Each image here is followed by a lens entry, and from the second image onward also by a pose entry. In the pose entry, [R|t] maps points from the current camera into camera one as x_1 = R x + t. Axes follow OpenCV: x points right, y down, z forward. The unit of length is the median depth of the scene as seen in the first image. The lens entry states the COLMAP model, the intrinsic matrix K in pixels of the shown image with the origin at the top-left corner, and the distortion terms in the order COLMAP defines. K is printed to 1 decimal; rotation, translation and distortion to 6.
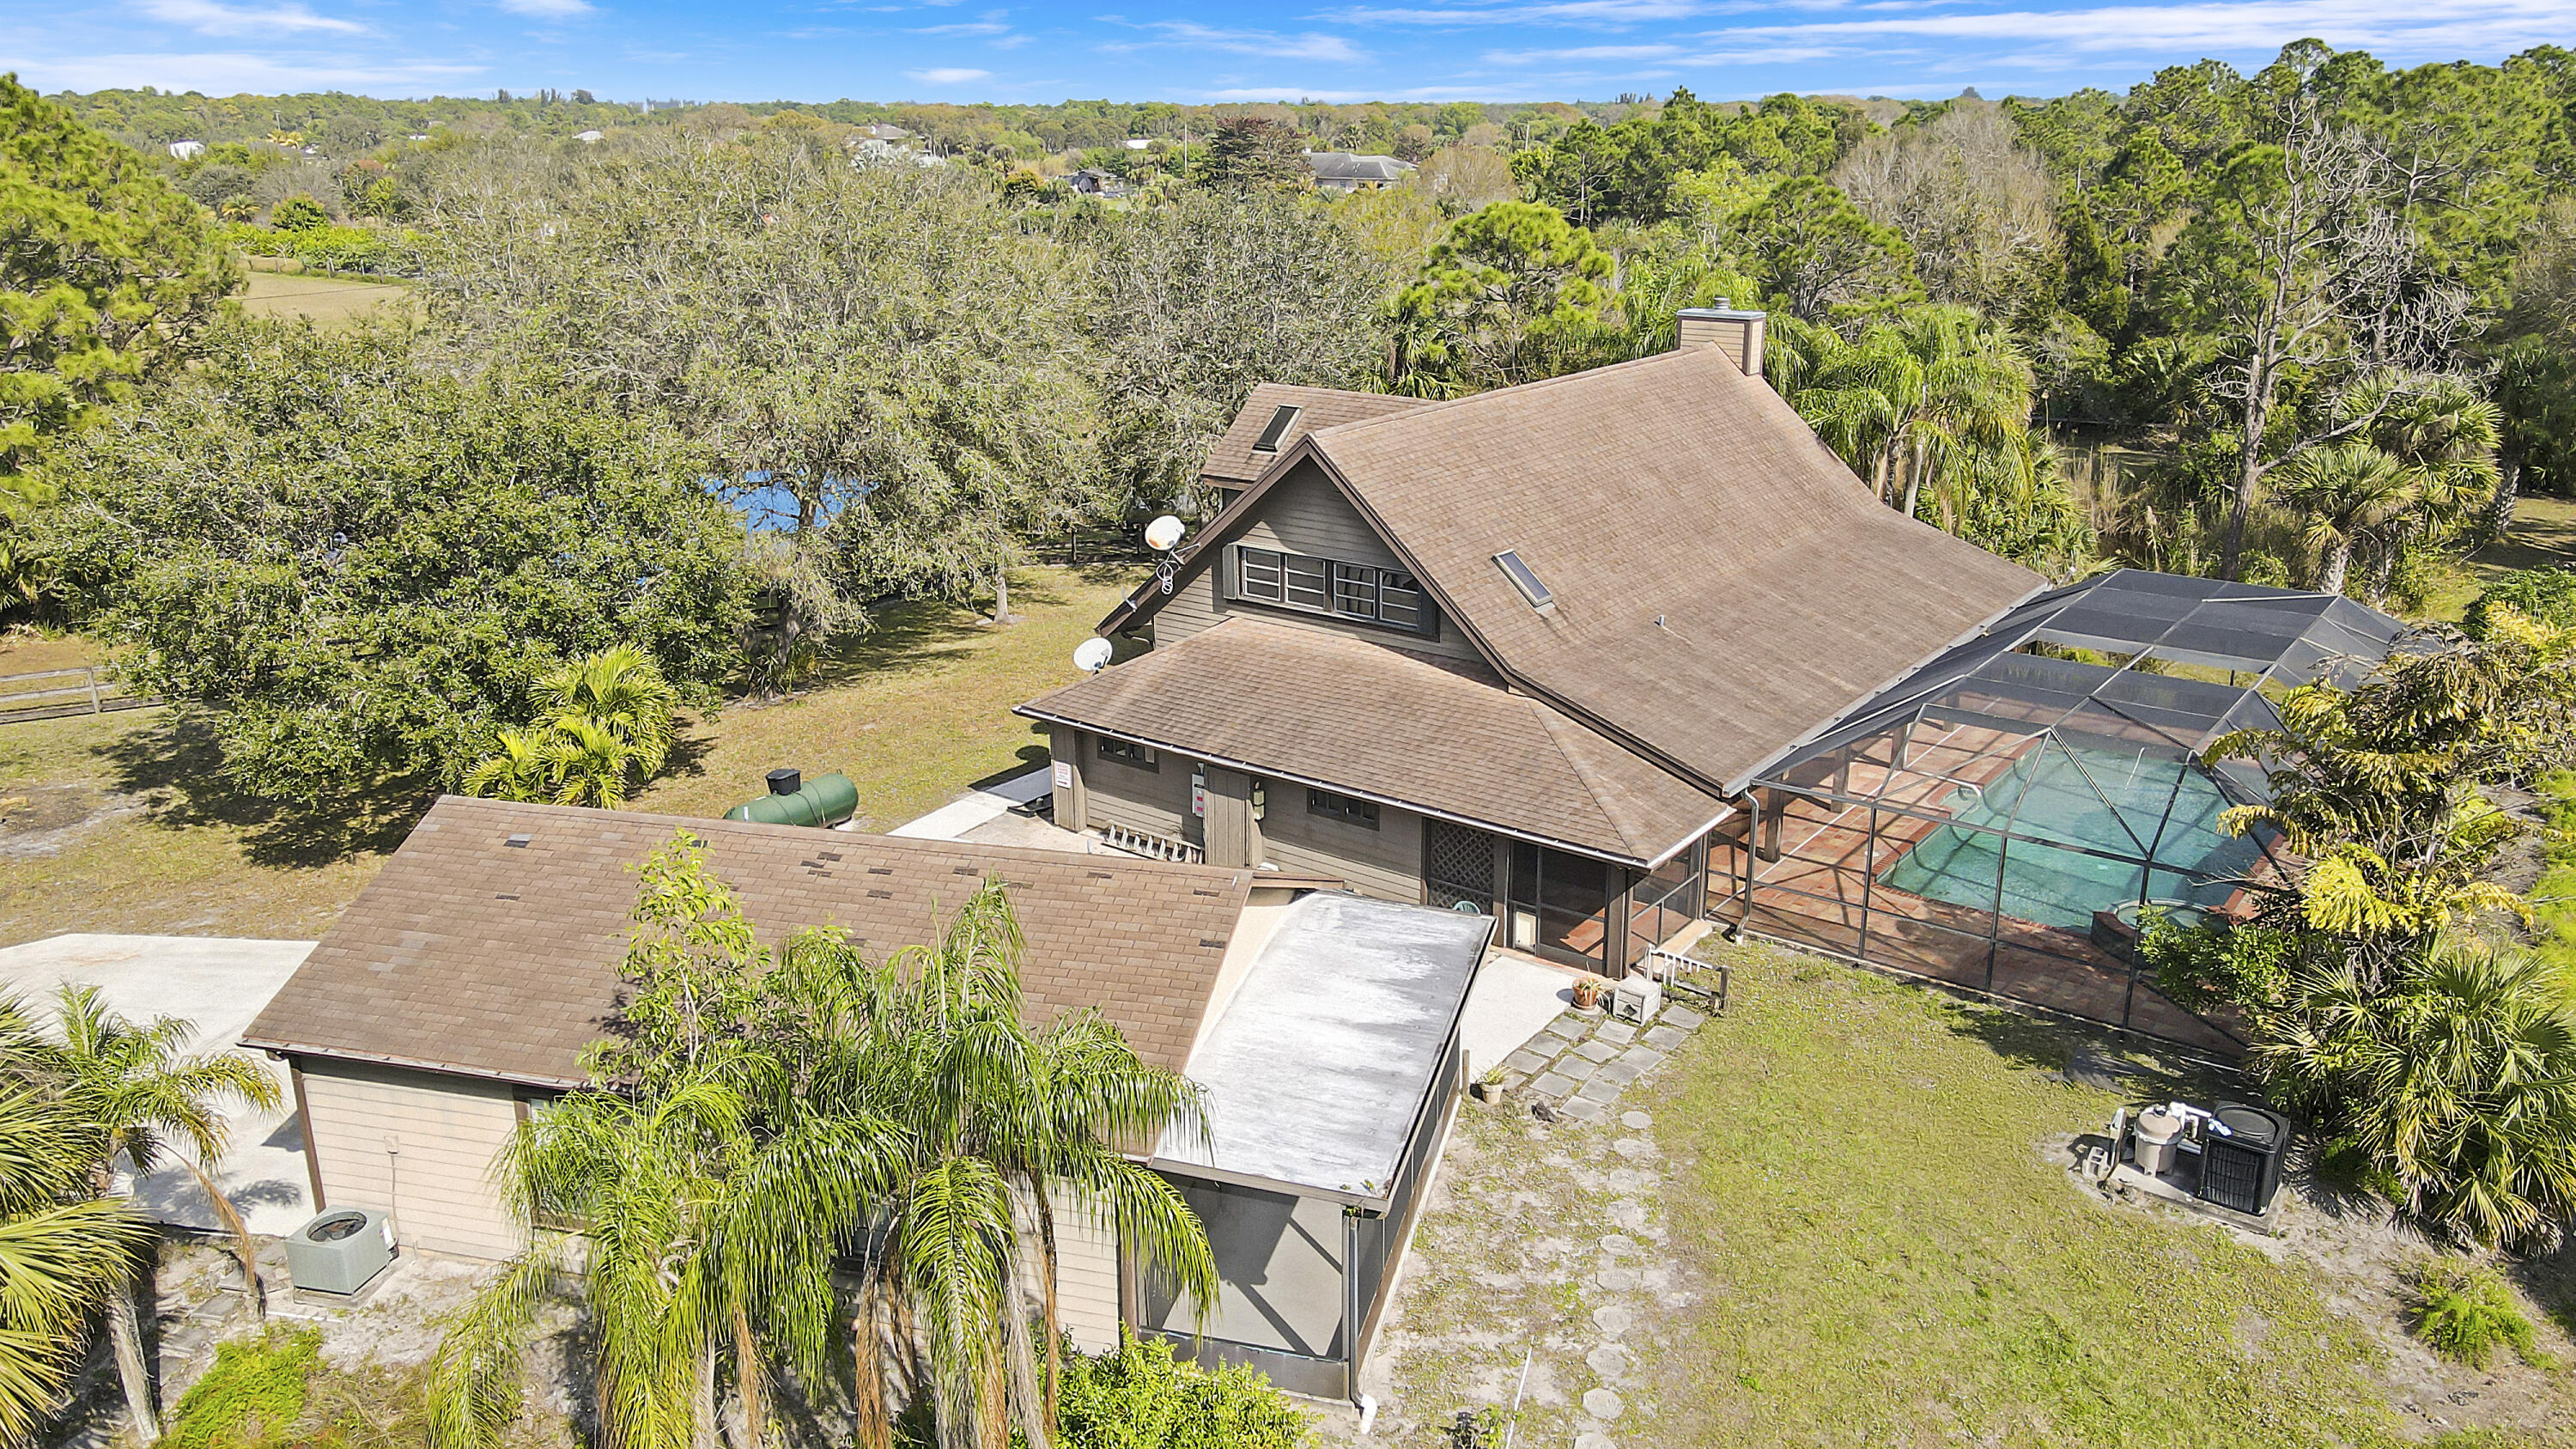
lens RADIAL K [[1902.2, 0, 1288.0], [0, 1902.2, 724.5], [0, 0, 1]] dist [-0.001067, 0.000798]
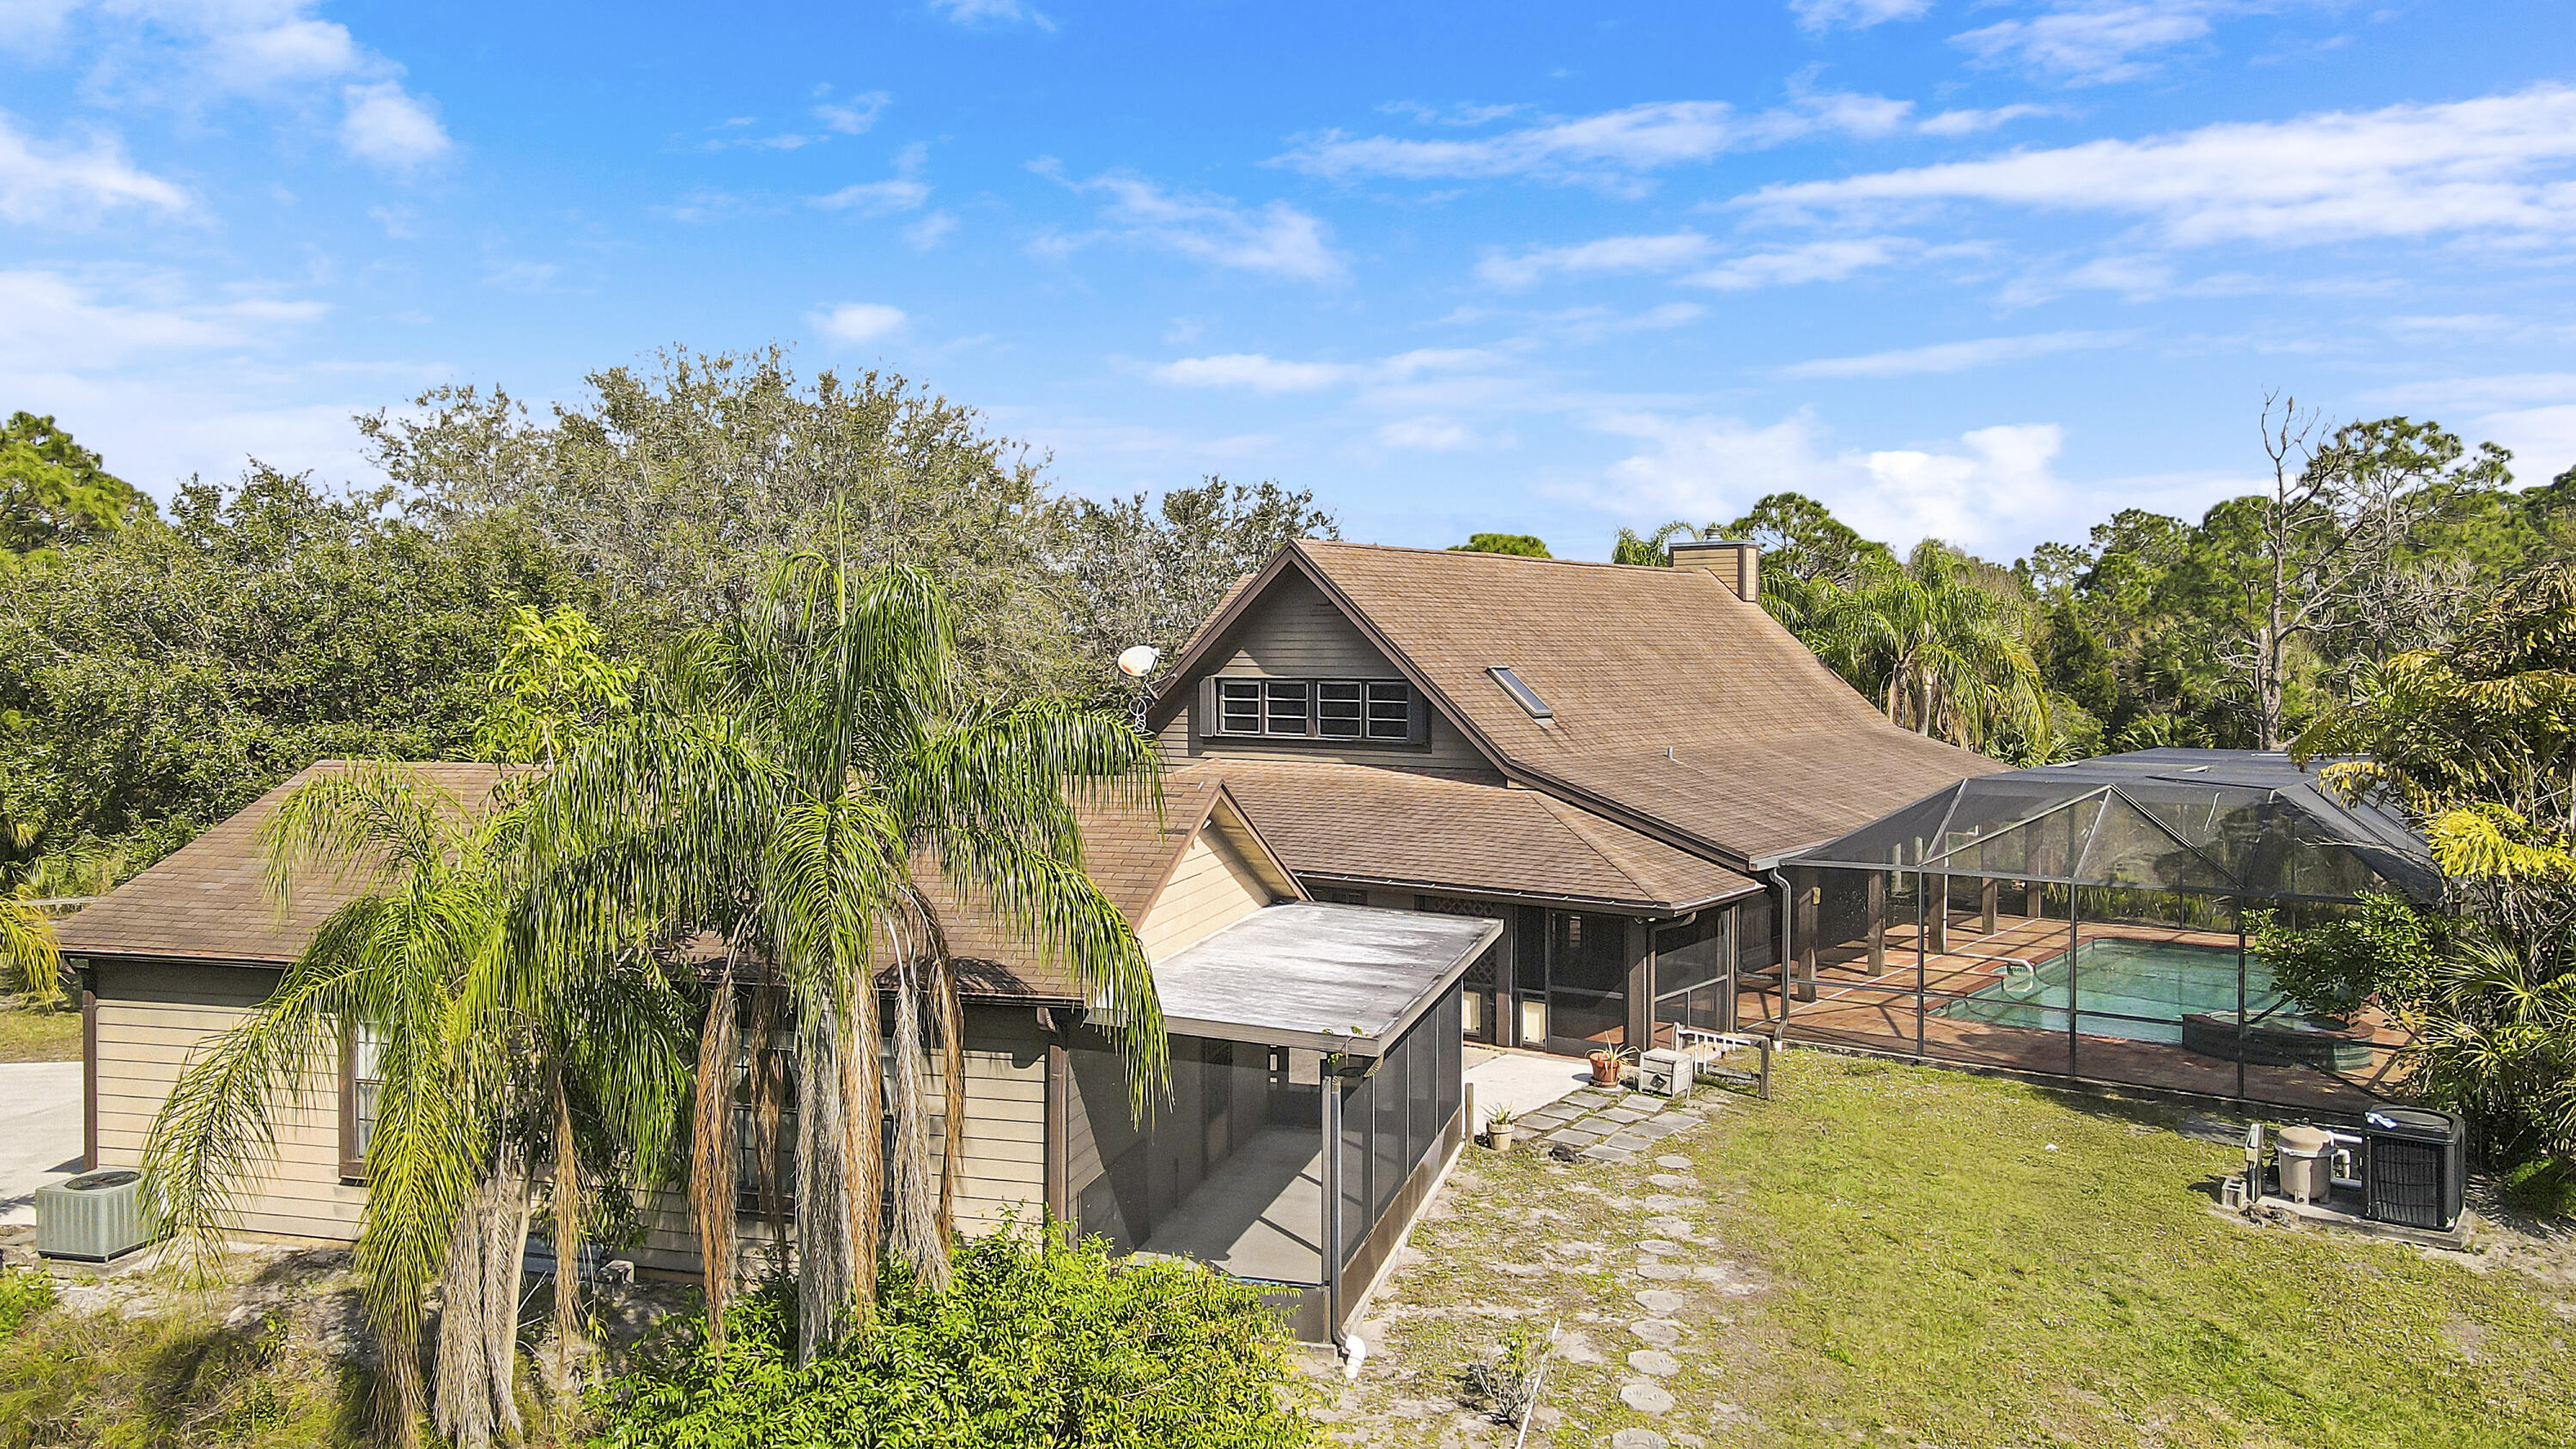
lens RADIAL K [[1904.5, 0, 1253.5], [0, 1904.5, 715.6], [0, 0, 1]] dist [0.000916, -0.002142]
pose [[0.999861, 0.011204, -0.012317, 0.005190], [-0.014236, 0.958897, -0.283398, 0.239422], [0.008636, 0.283534, 0.958923, 0.124658]]
